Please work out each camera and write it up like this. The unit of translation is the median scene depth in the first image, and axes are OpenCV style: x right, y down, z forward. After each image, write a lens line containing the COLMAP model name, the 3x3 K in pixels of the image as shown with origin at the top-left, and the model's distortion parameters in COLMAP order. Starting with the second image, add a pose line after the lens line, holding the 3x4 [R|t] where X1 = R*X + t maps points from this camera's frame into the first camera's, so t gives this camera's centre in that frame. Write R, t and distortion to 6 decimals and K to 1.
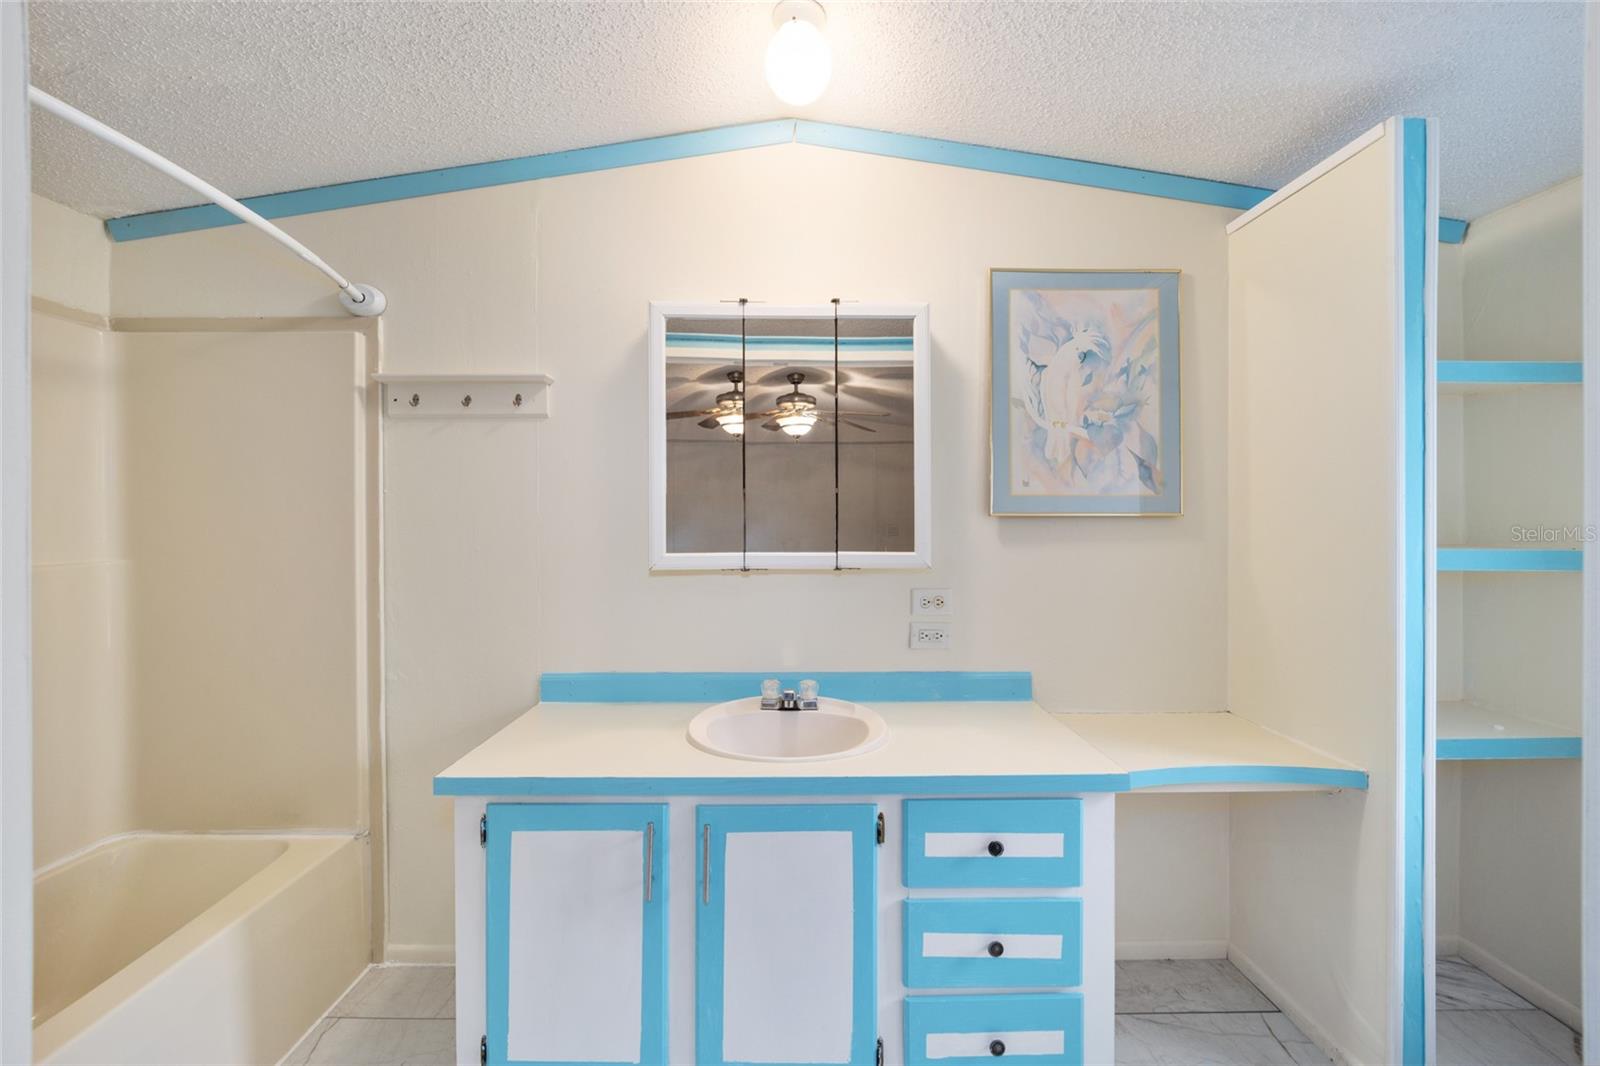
lens RADIAL K [[646.8, 0, 800.0], [0, 646.8, 527.7], [0, 0, 1]] dist [-0.001910, -0.002468]
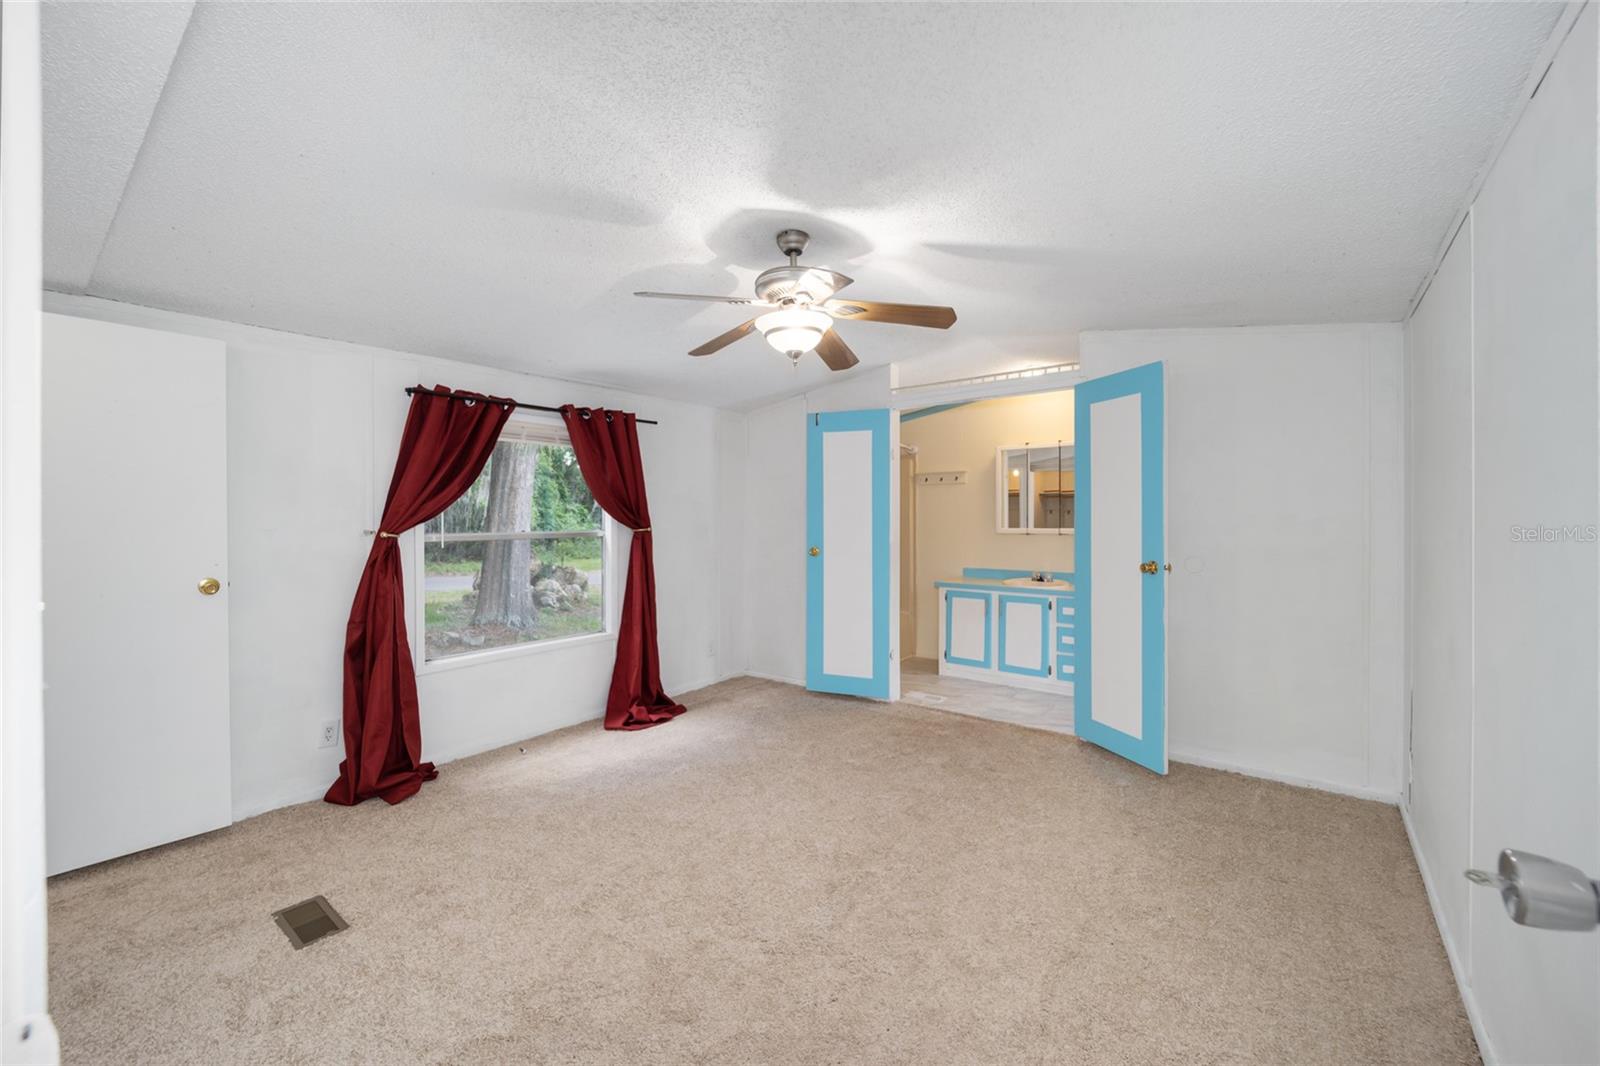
lens RADIAL K [[646.8, 0, 799.2], [0, 646.8, 526.0], [0, 0, 1]] dist [-0.001910, -0.002468]
pose [[0.778935, 0.004138, -0.627091, 1.255738], [-0.000204, 0.999980, 0.006345, 0.014651], [0.627105, -0.004814, 0.778920, -2.573974]]
